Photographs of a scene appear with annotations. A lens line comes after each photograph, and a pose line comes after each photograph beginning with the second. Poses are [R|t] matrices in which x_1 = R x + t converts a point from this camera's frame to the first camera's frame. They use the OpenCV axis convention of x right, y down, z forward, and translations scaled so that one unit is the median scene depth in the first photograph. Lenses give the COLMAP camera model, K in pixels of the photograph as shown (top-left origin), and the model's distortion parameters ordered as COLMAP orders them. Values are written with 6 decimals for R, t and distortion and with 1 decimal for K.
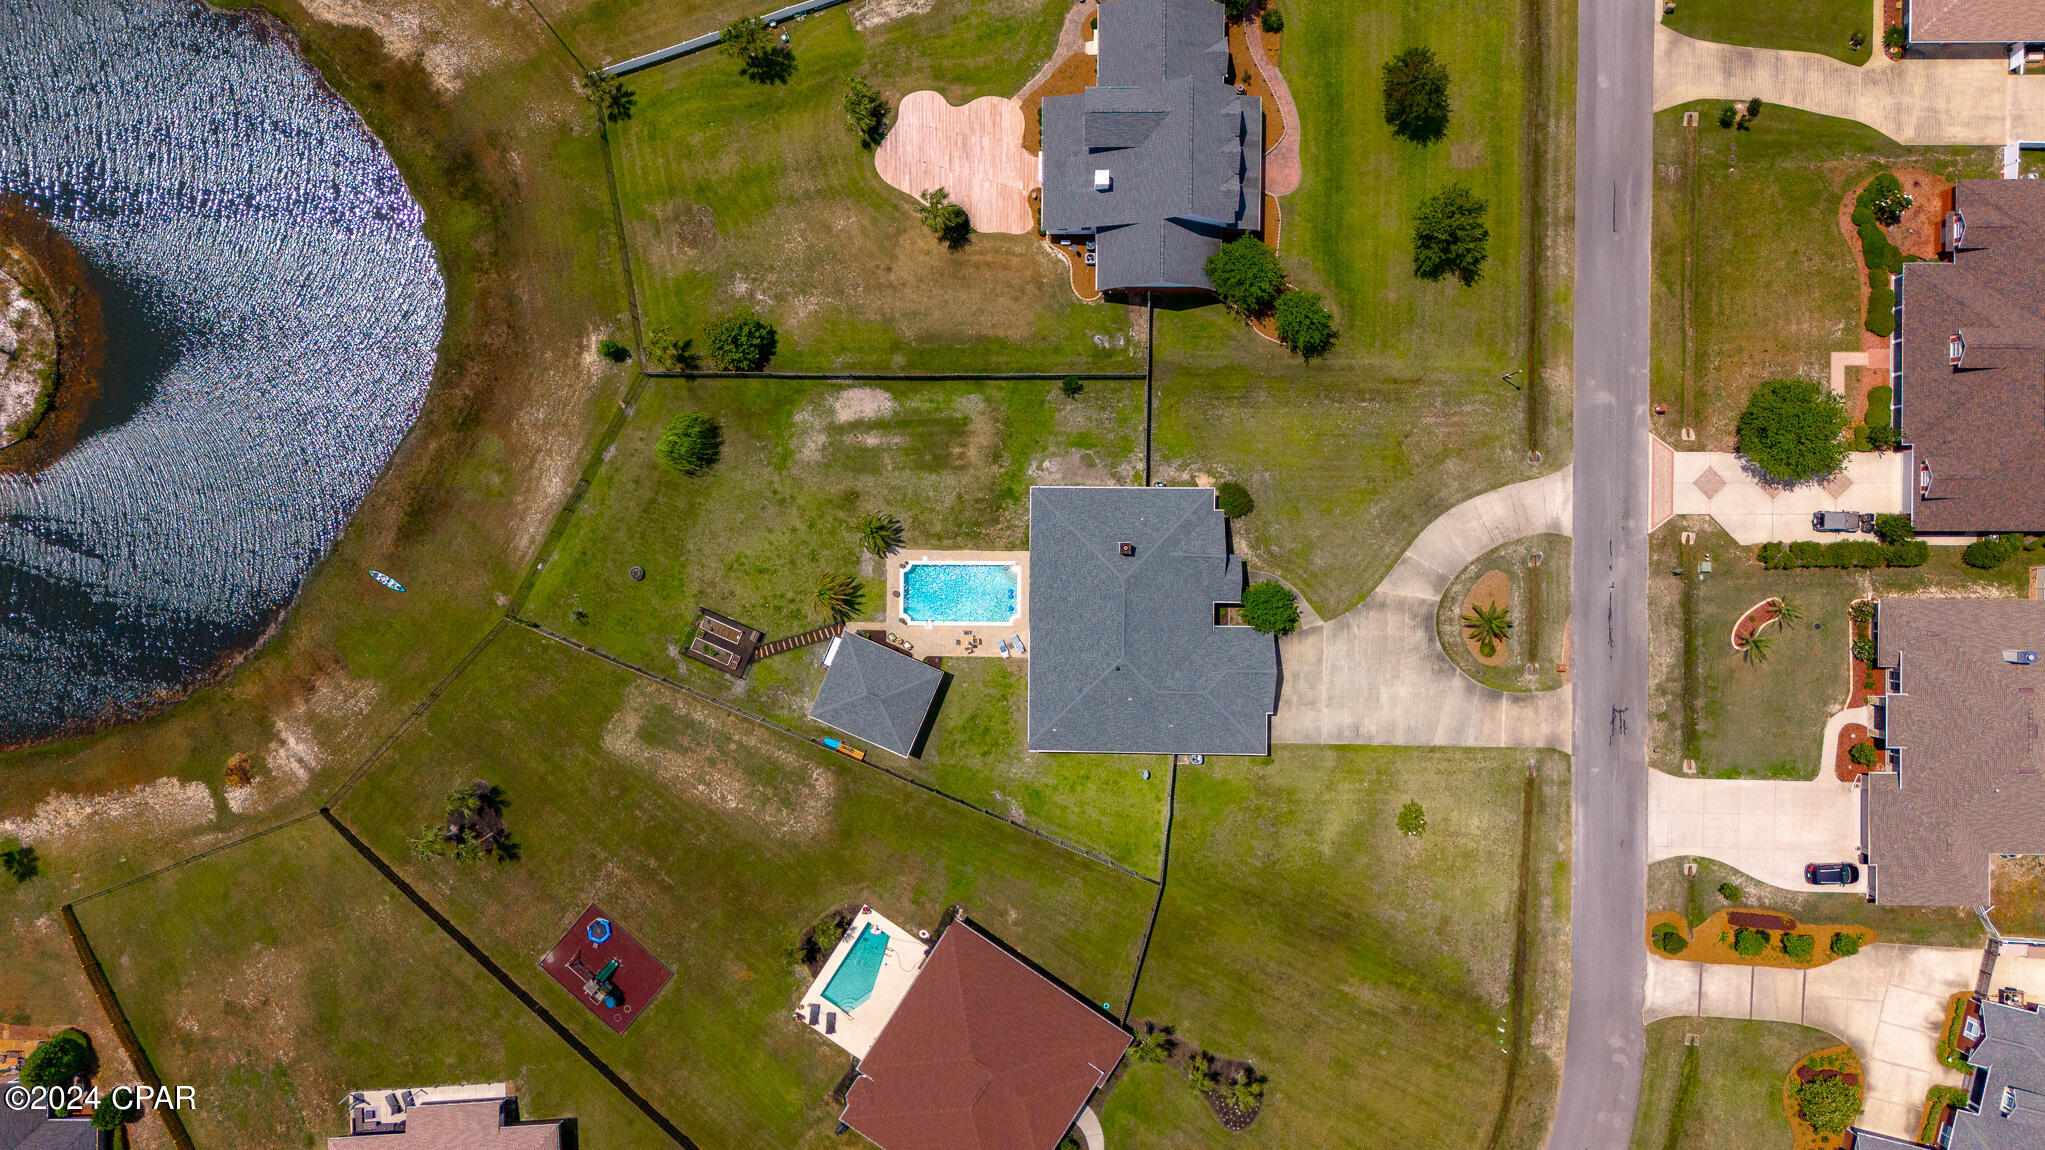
lens RADIAL K [[1501.1, 0, 1025.7], [0, 1501.1, 571.2], [0, 0, 1]] dist [0.086599, -0.098327]
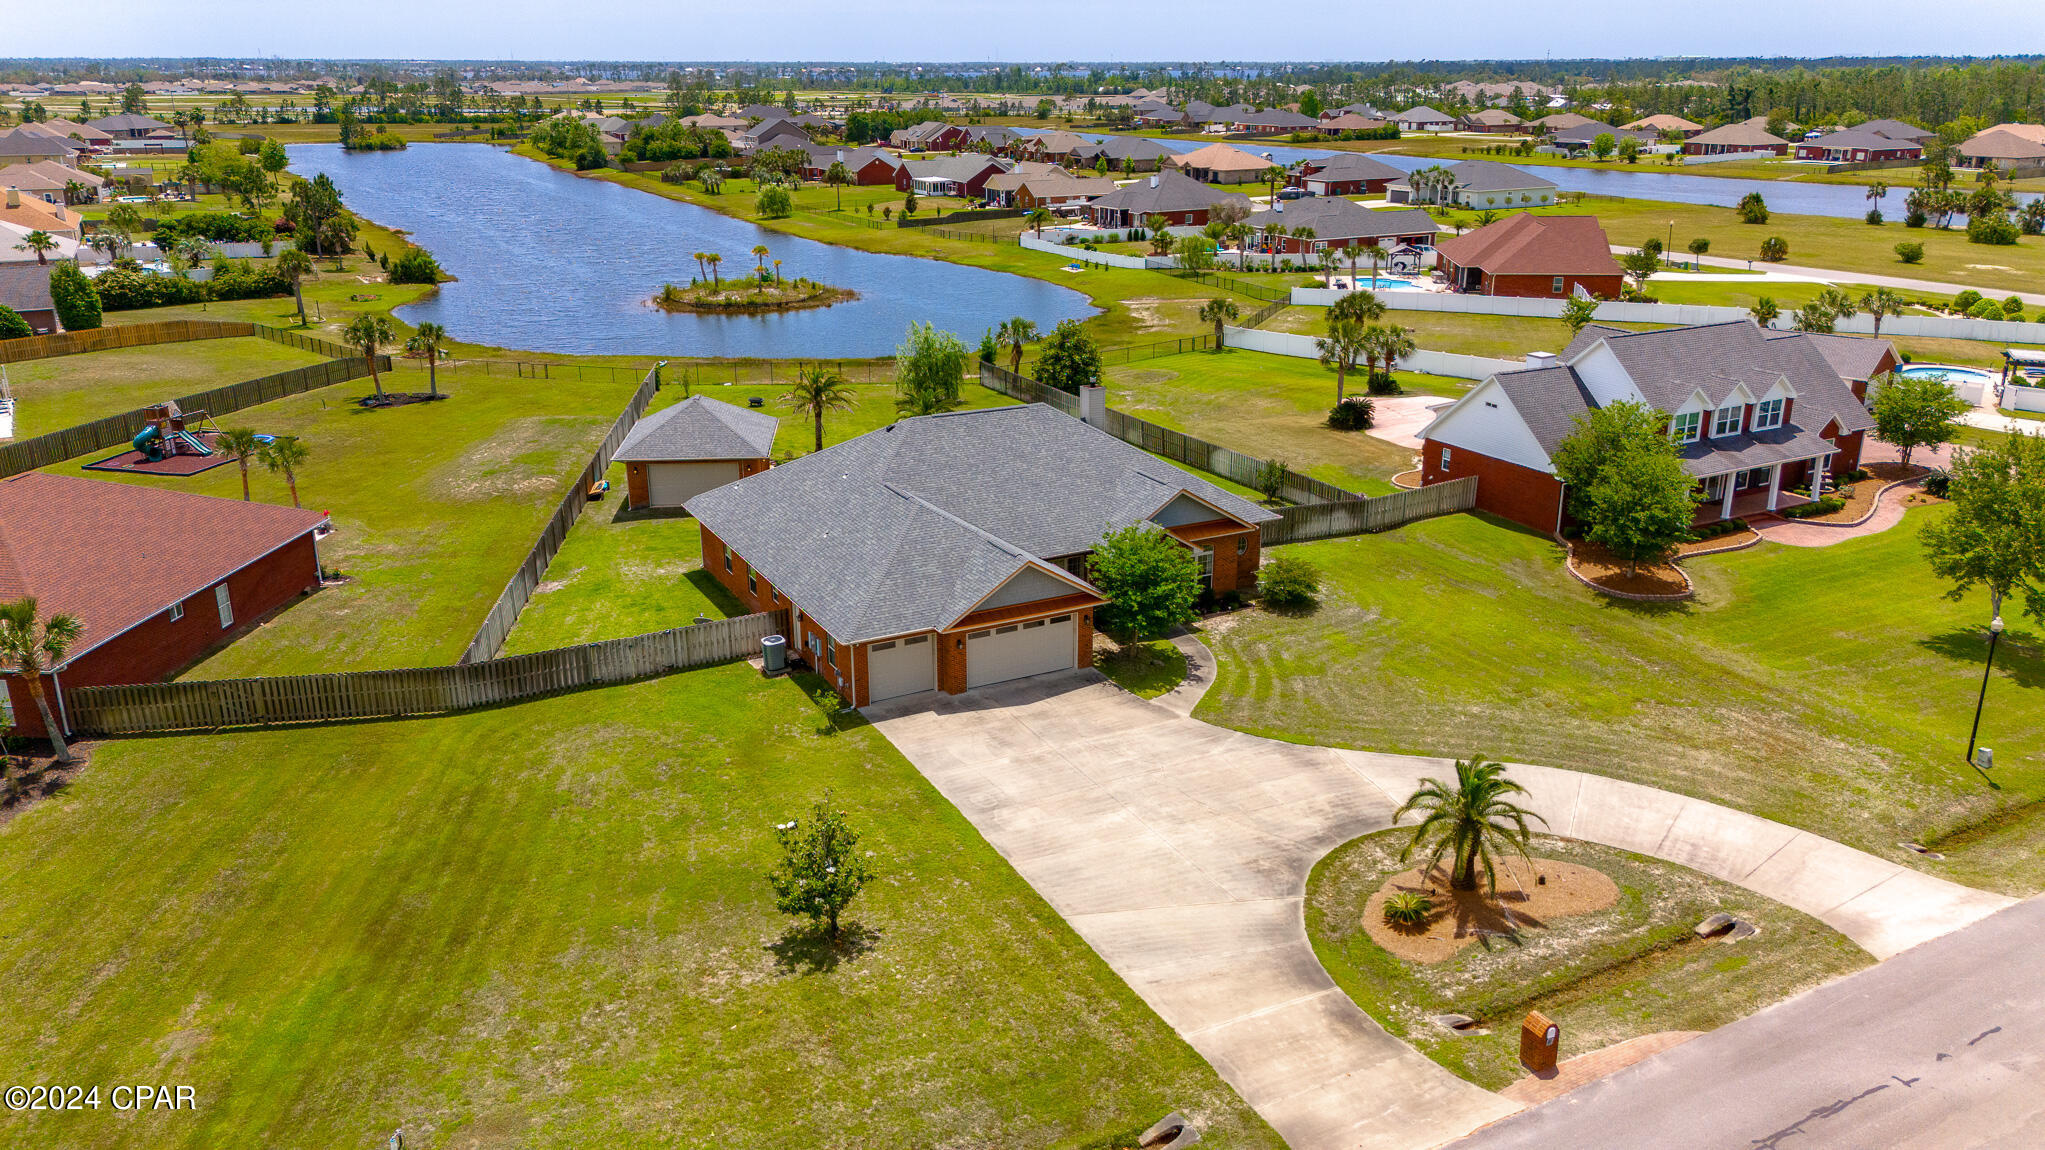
lens RADIAL K [[1506.3, 0, 1026.8], [0, 1506.3, 571.7], [0, 0, 1]] dist [0.060125, -0.053350]
pose [[0.478835, 0.293877, -0.827257, 0.509324], [-0.877842, 0.148974, -0.455192, 0.257139], [-0.010531, 0.944163, 0.329312, 0.824227]]
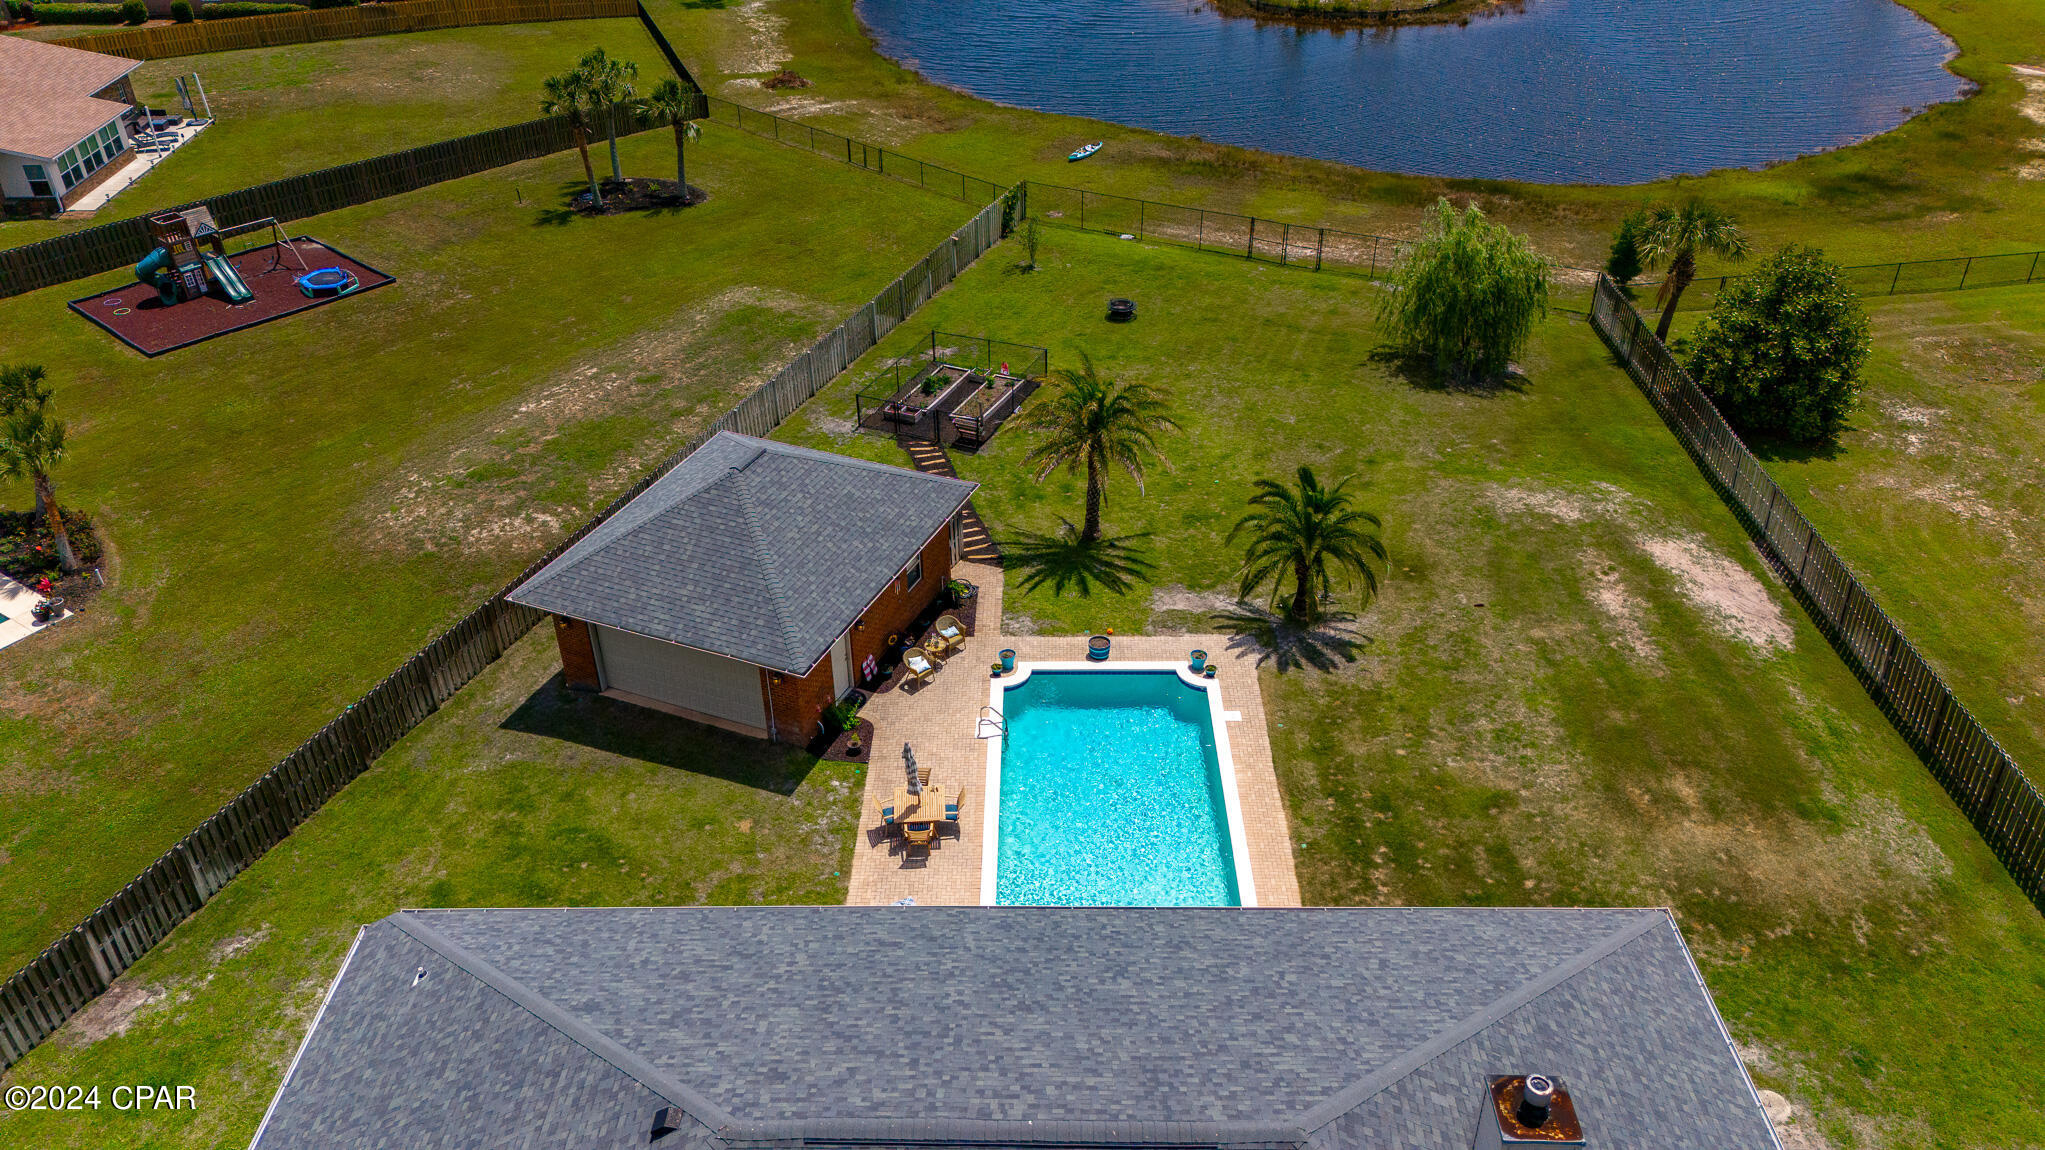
lens RADIAL K [[1501.1, 0, 1025.7], [0, 1501.1, 571.2], [0, 0, 1]] dist [0.086599, -0.098327]
pose [[-0.000407, 0.557776, -0.829991, 0.144407], [-0.999980, 0.004954, 0.003819, 0.028137], [0.006242, 0.829977, 0.557763, 0.826555]]
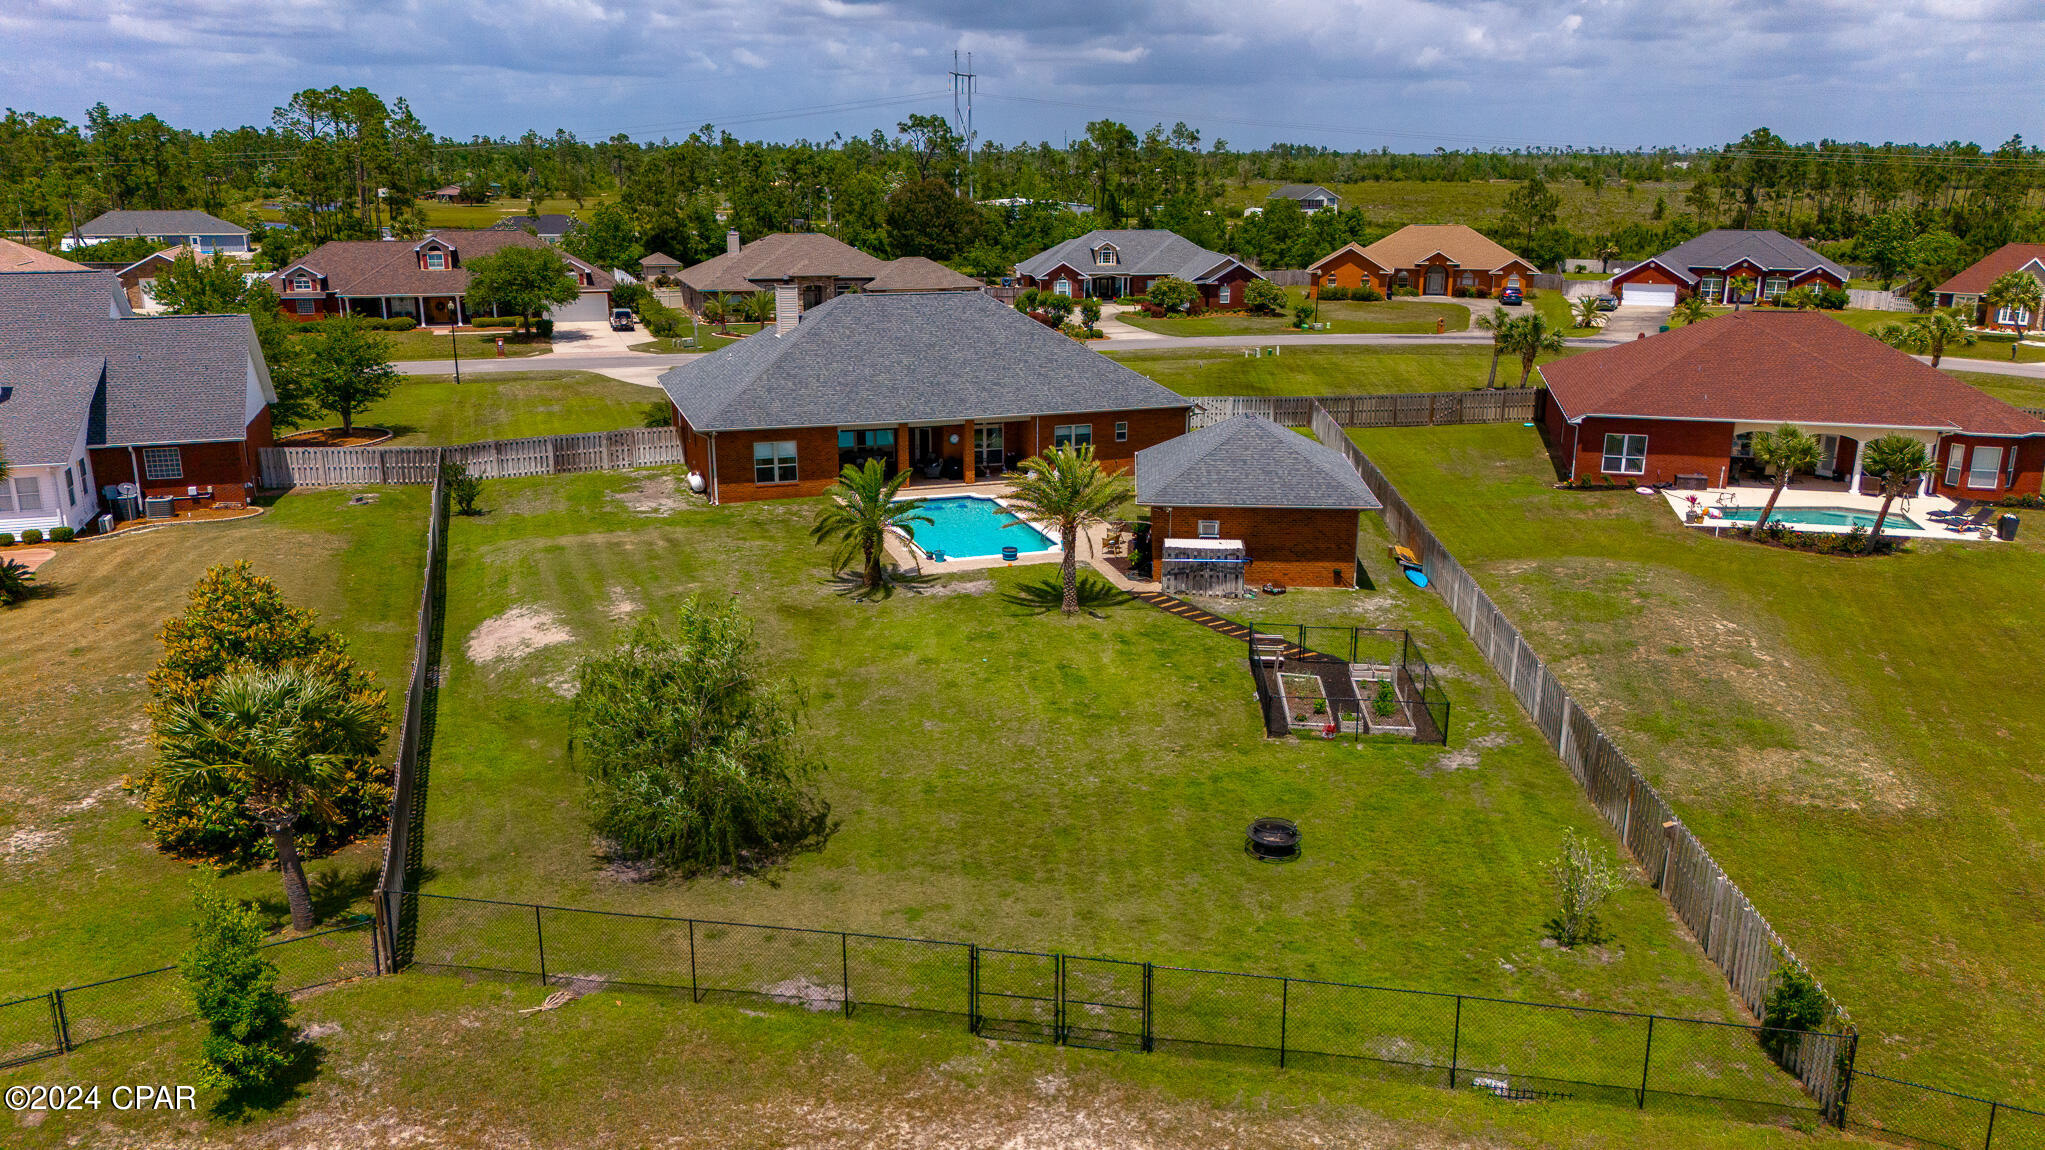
lens RADIAL K [[1501.1, 0, 1025.7], [0, 1501.1, 571.2], [0, 0, 1]] dist [0.086599, -0.098327]
pose [[-0.334405, -0.233225, 0.913115, -0.460476], [0.942405, -0.089727, 0.322213, -0.112142], [0.006783, 0.968274, 0.249798, 0.902567]]
